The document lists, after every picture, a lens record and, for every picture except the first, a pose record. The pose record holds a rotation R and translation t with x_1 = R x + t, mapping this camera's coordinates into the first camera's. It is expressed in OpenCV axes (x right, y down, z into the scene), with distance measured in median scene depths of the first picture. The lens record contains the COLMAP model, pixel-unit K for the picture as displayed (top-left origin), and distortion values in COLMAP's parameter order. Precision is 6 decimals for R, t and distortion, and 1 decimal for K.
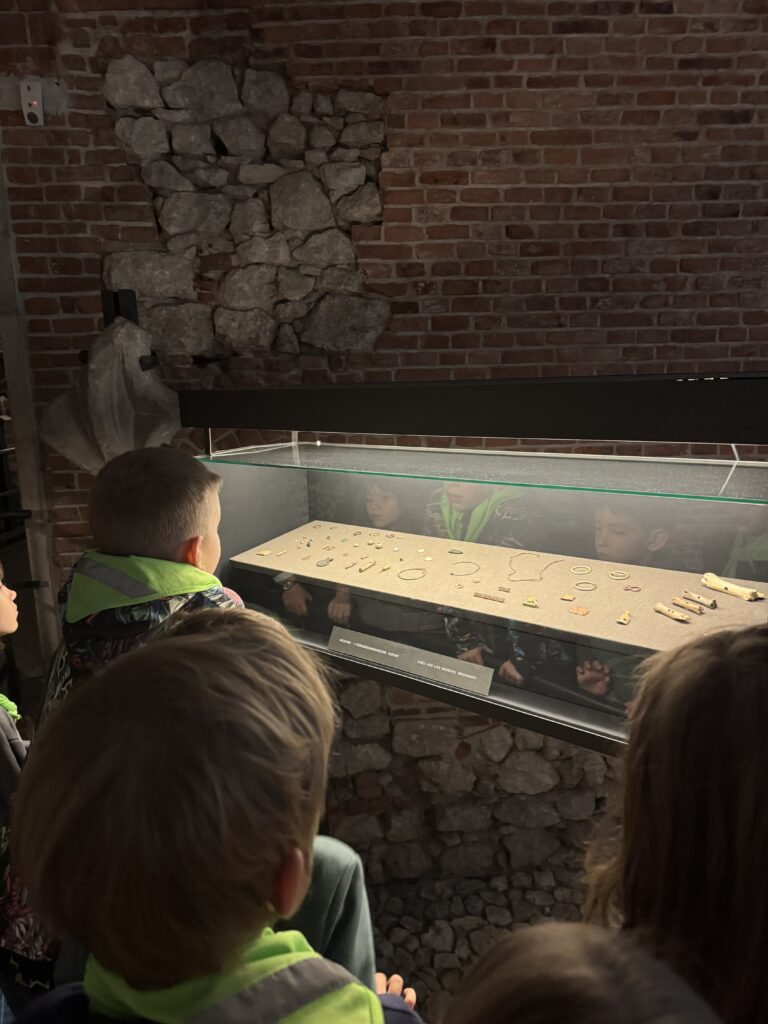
lens RADIAL K [[728.7, 0, 384.0], [0, 728.7, 535.6], [0, 0, 1]] dist [0.005305, -0.021440]
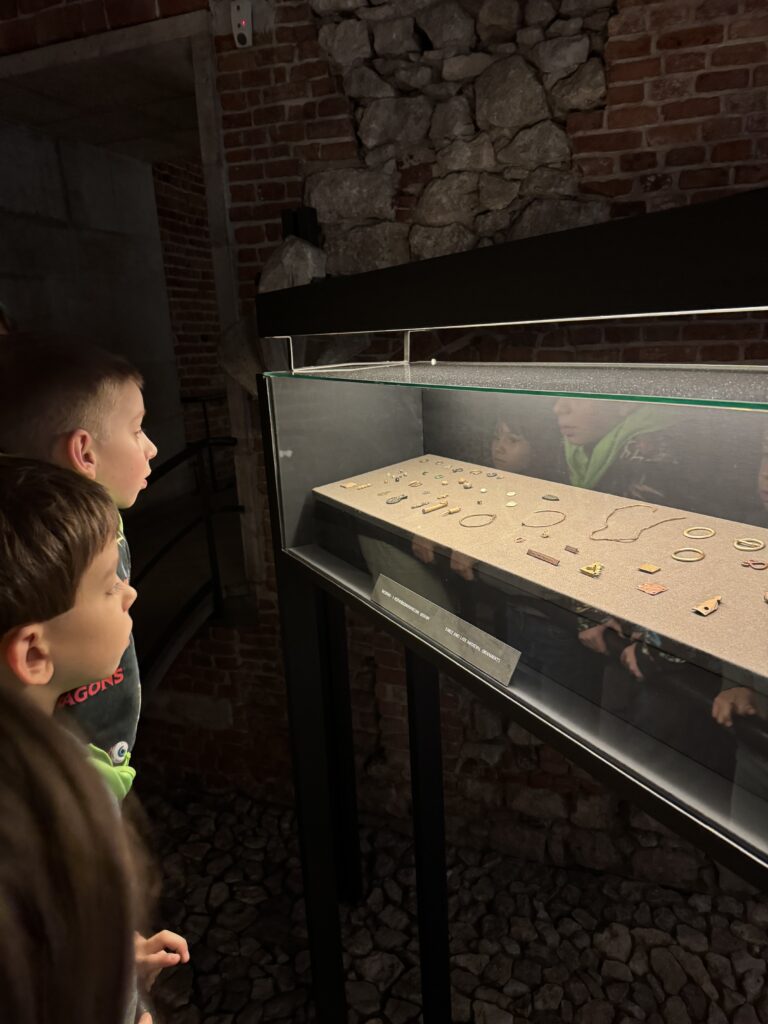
lens RADIAL K [[728.7, 0, 384.0], [0, 728.7, 535.6], [0, 0, 1]] dist [0.005305, -0.021440]
pose [[0.919640, 0.092069, -0.381820, 0.127742], [-0.065652, 0.994494, 0.081675, 0.005842], [0.387237, -0.050045, 0.920621, 0.116790]]
